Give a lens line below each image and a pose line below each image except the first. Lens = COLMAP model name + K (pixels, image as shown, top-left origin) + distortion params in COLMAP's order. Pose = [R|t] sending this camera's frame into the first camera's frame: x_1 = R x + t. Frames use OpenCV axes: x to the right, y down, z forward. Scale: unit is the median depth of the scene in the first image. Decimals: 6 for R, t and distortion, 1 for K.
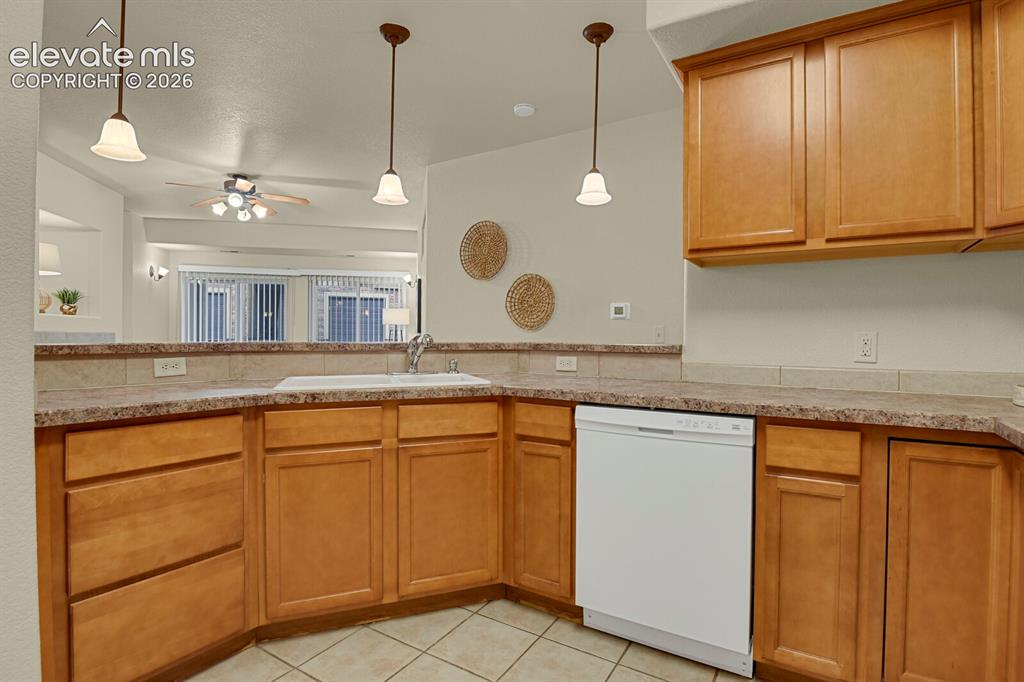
lens RADIAL K [[498.8, 0, 519.6], [0, 498.8, 339.3], [0, 0, 1]] dist [-0.027073, -0.003469]
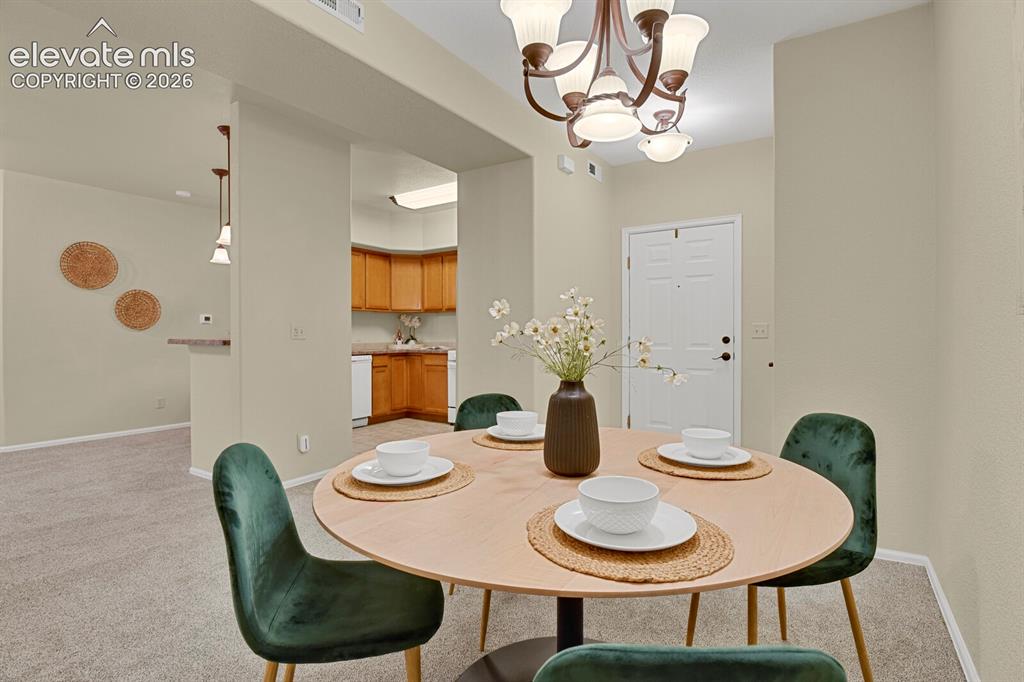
lens RADIAL K [[498.8, 0, 518.9], [0, 498.8, 339.5], [0, 0, 1]] dist [-0.027073, -0.003469]
pose [[0.017622, -0.018984, 0.999664, -3.036781], [0.005155, 0.999808, 0.018895, -0.028310], [-0.999831, 0.004821, 0.017716, -0.221908]]
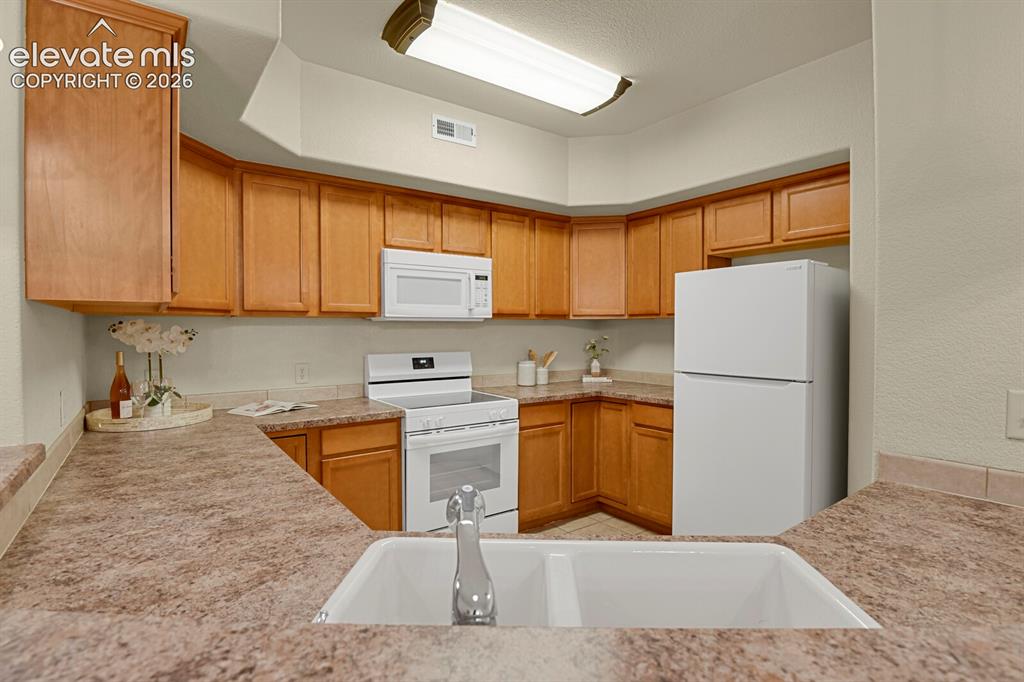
lens RADIAL K [[498.8, 0, 519.2], [0, 498.8, 335.5], [0, 0, 1]] dist [-0.027073, -0.003469]
pose [[-0.933920, -0.006541, 0.357422, -0.415430], [-0.001007, 0.999877, 0.015667, -0.139648], [-0.357481, 0.014272, -0.933811, 1.629976]]
